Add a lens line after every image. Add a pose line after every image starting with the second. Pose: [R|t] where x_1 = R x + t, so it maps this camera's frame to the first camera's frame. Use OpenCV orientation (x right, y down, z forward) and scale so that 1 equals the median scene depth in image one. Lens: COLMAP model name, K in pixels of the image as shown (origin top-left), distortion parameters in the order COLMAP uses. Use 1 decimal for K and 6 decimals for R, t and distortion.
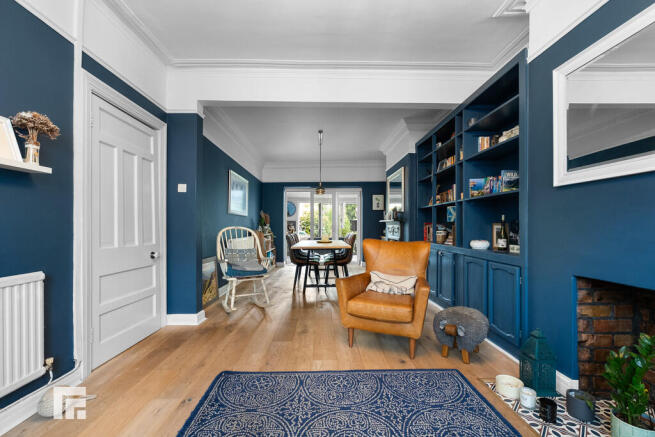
lens RADIAL K [[290.8, 0, 327.8], [0, 290.8, 227.8], [0, 0, 1]] dist [-0.000160, -0.000001]
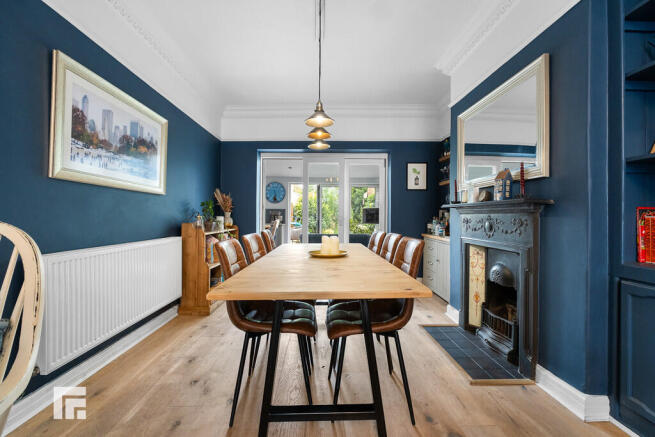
lens RADIAL K [[279.7, 0, 327.5], [0, 279.7, 218.5], [0, 0, 1]] dist [-0.000635, -0.000012]
pose [[0.999983, 0.004292, 0.004028, -0.010232], [-0.004295, 0.999990, 0.000745, -0.001963], [-0.004025, -0.000762, 0.999992, 0.435962]]
